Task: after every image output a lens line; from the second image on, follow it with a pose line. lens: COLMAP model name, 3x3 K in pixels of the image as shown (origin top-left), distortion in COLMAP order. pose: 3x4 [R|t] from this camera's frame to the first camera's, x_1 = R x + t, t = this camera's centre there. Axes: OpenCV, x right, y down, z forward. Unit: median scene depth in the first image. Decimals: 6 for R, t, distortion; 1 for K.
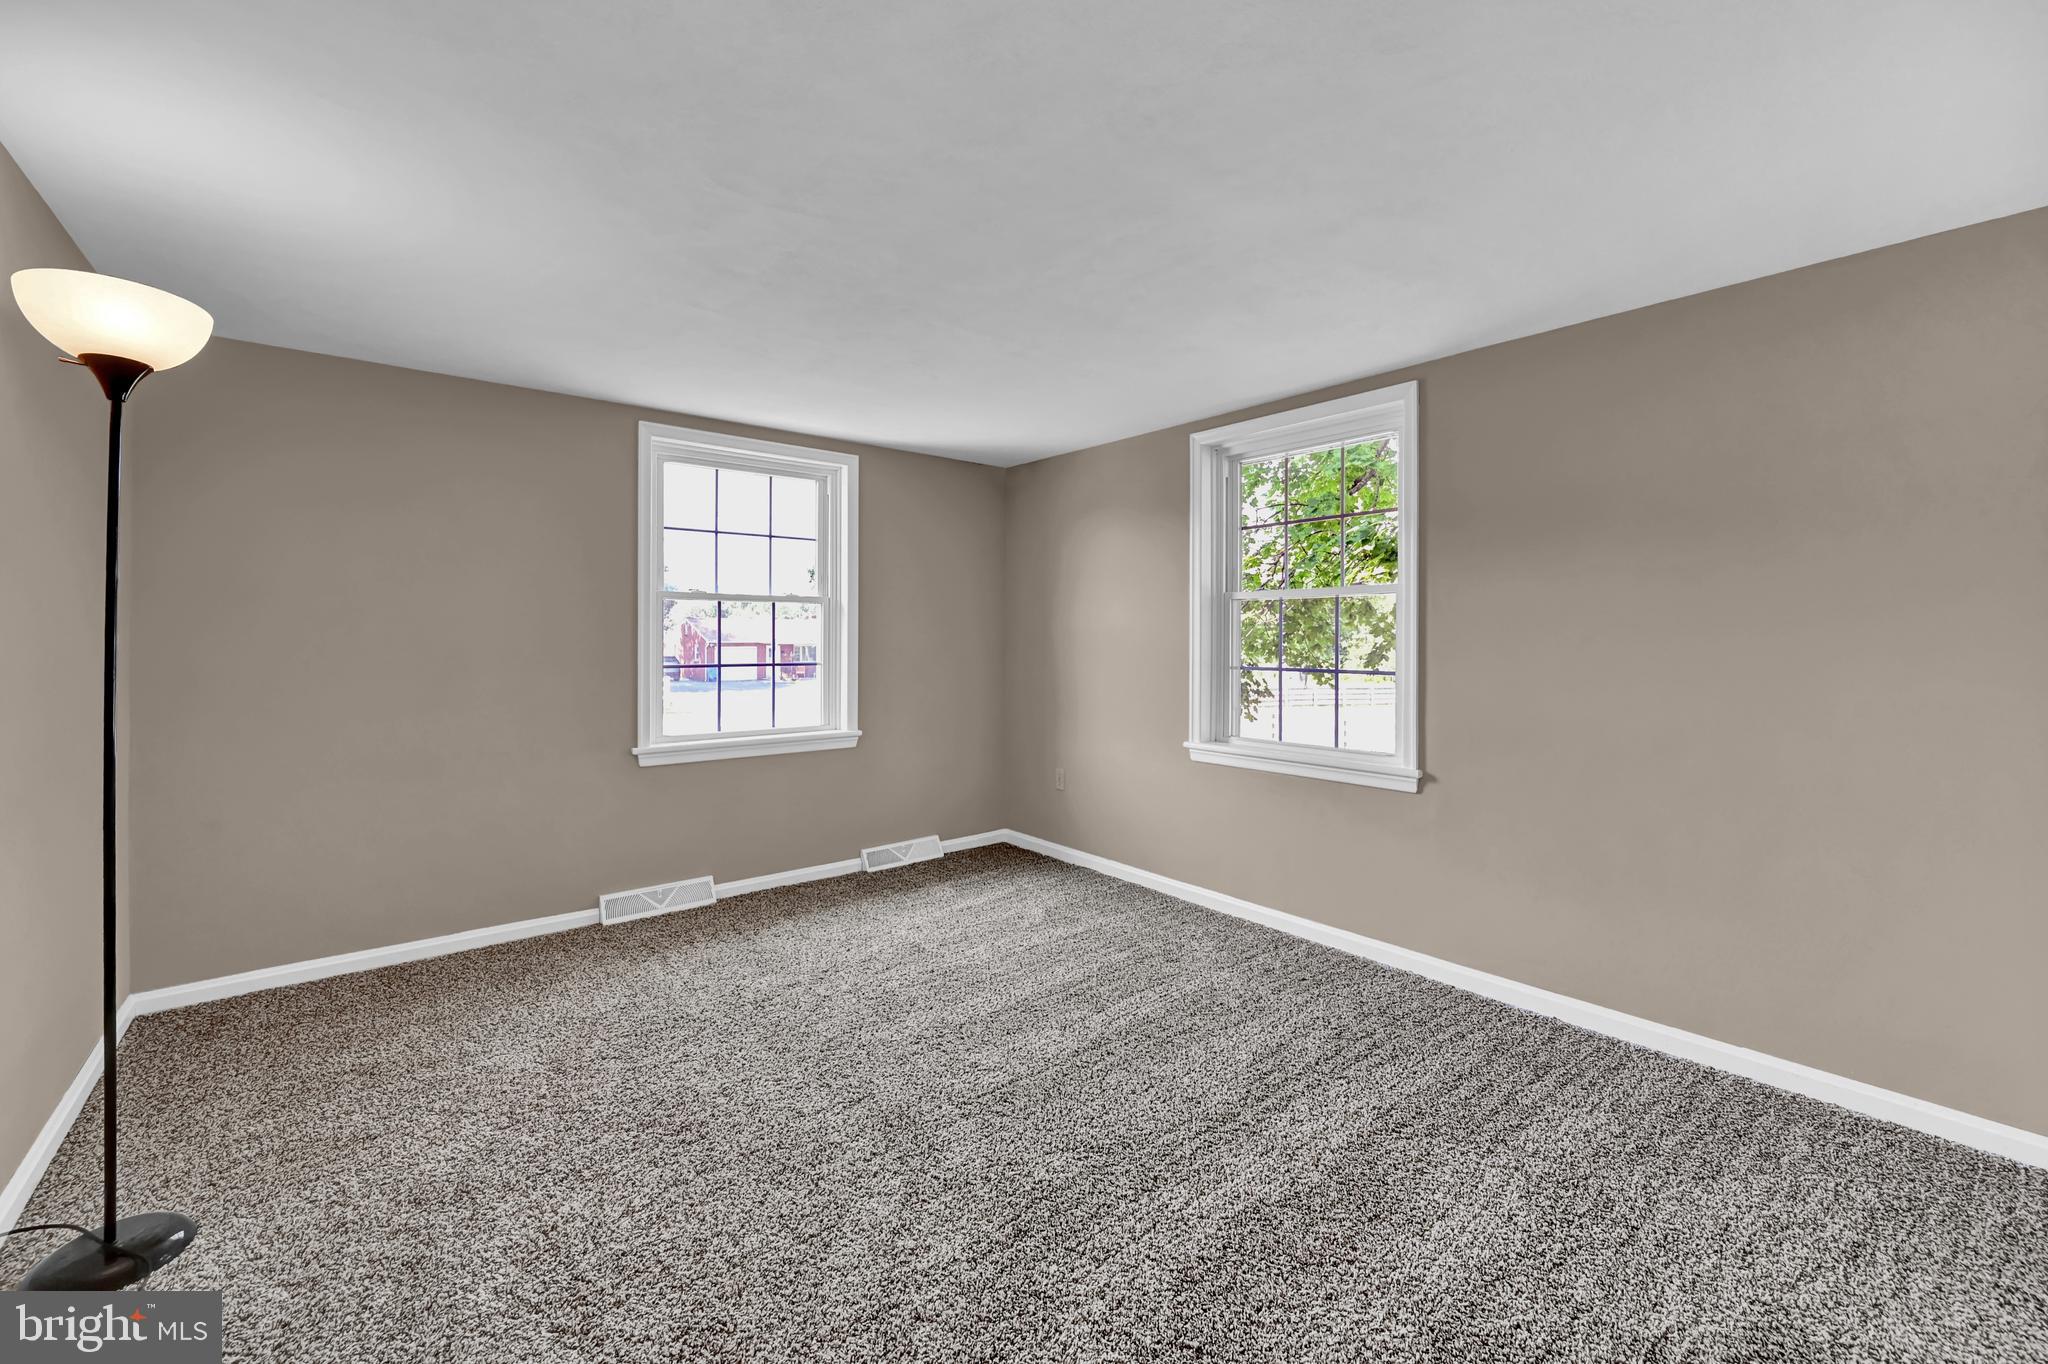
lens RADIAL K [[833.4, 0, 1030.9], [0, 833.4, 639.3], [0, 0, 1]] dist [-0.000546, -0.000085]
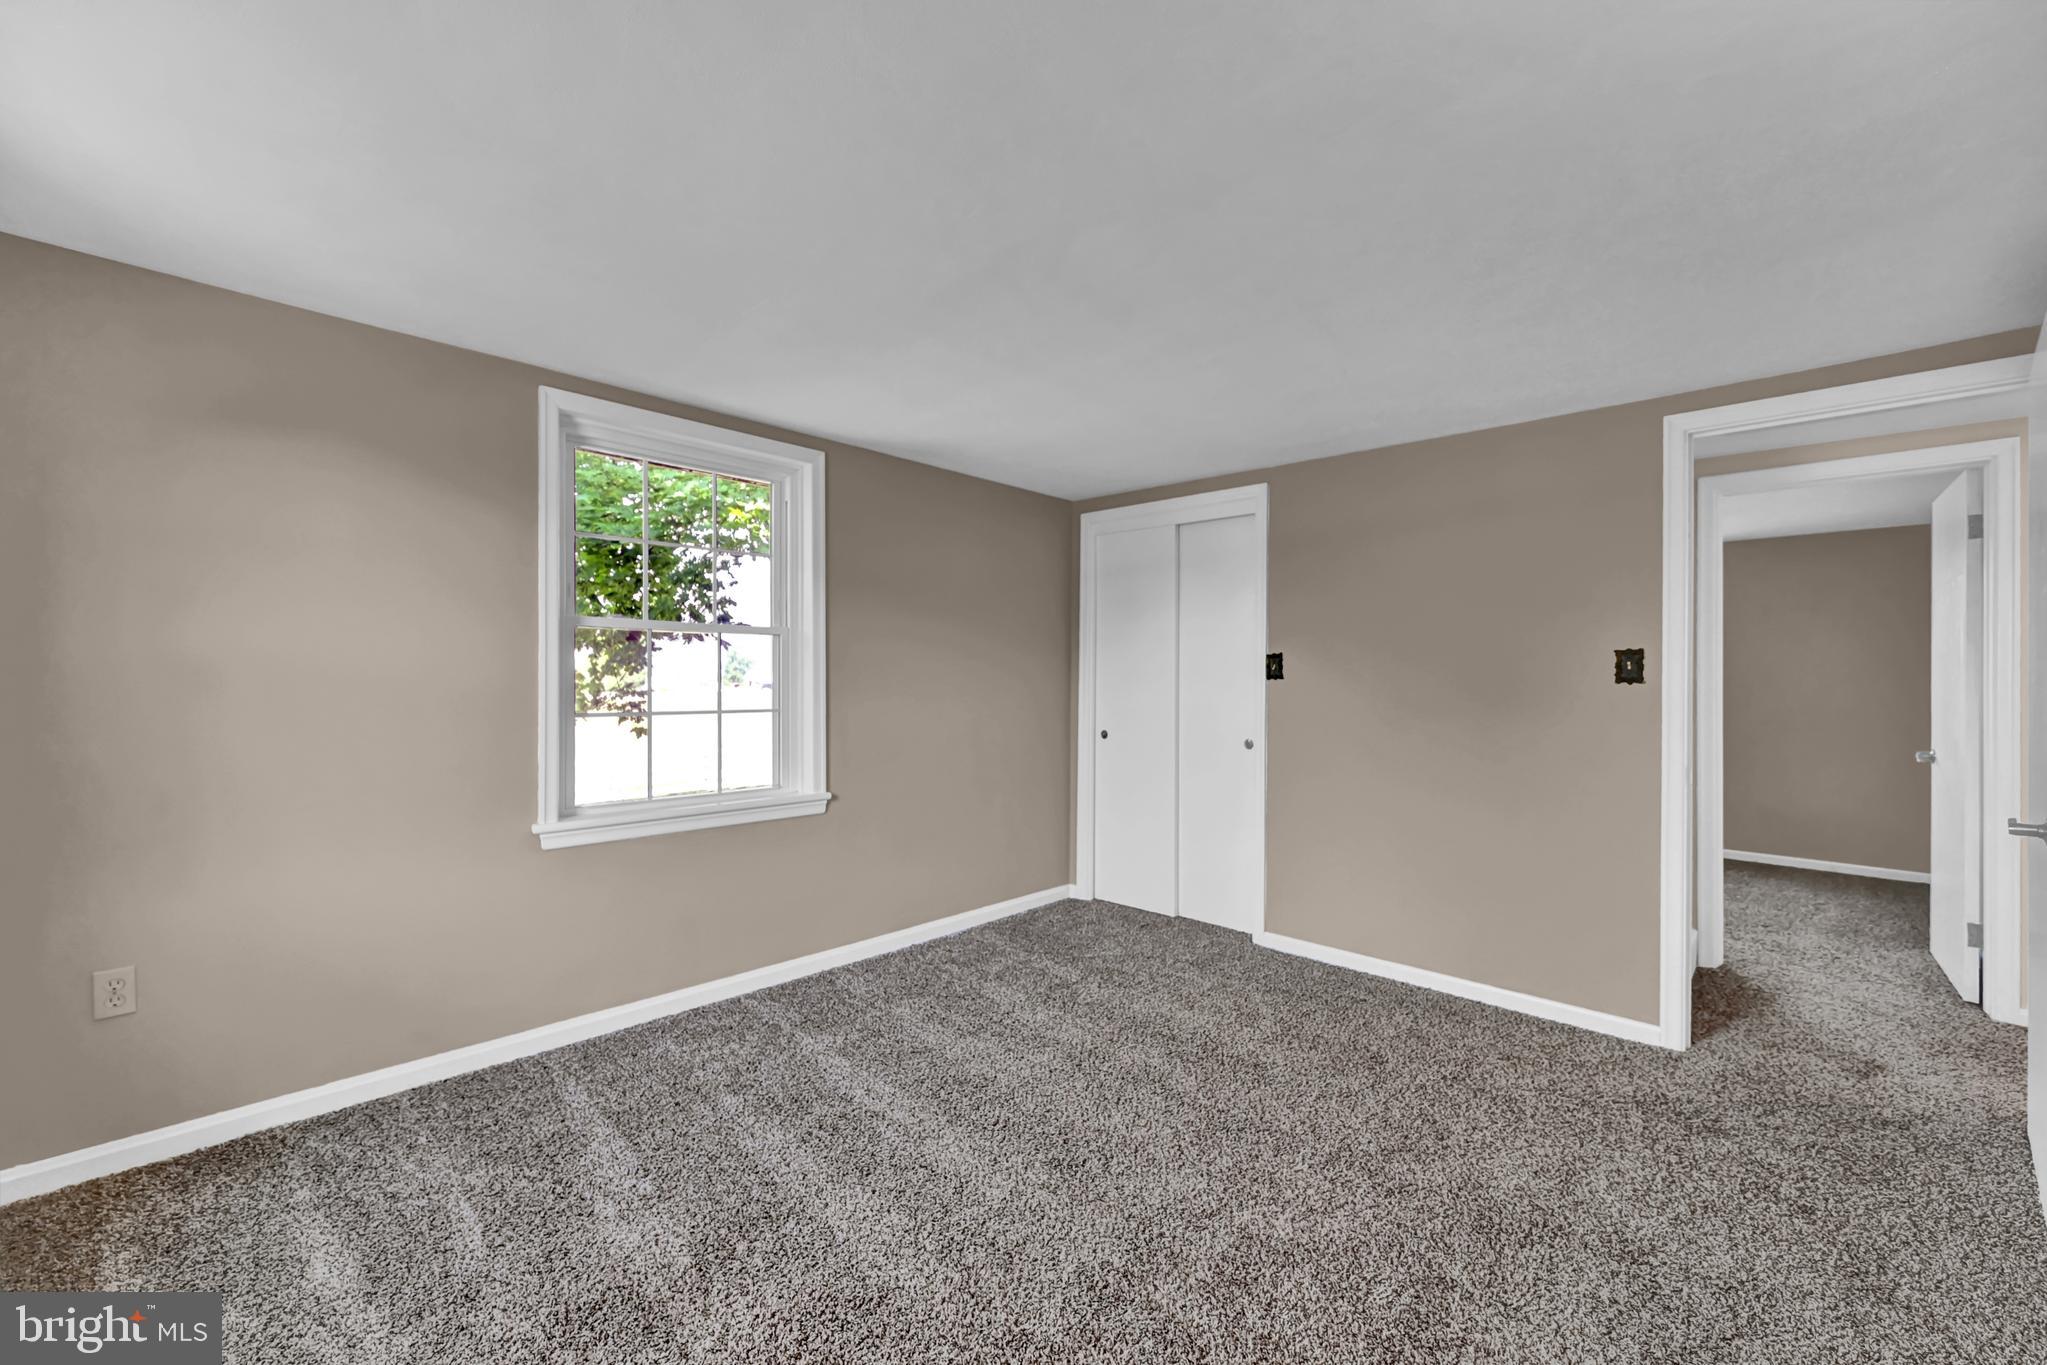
lens RADIAL K [[829.7, 0, 1023.5], [0, 829.7, 682.5], [0, 0, 1]] dist [-0.000037, 0.000034]
pose [[-0.128898, -0.005129, 0.991645, -0.668970], [-0.004235, 0.999980, 0.004621, -0.001439], [-0.991649, -0.003604, -0.128917, 0.831475]]
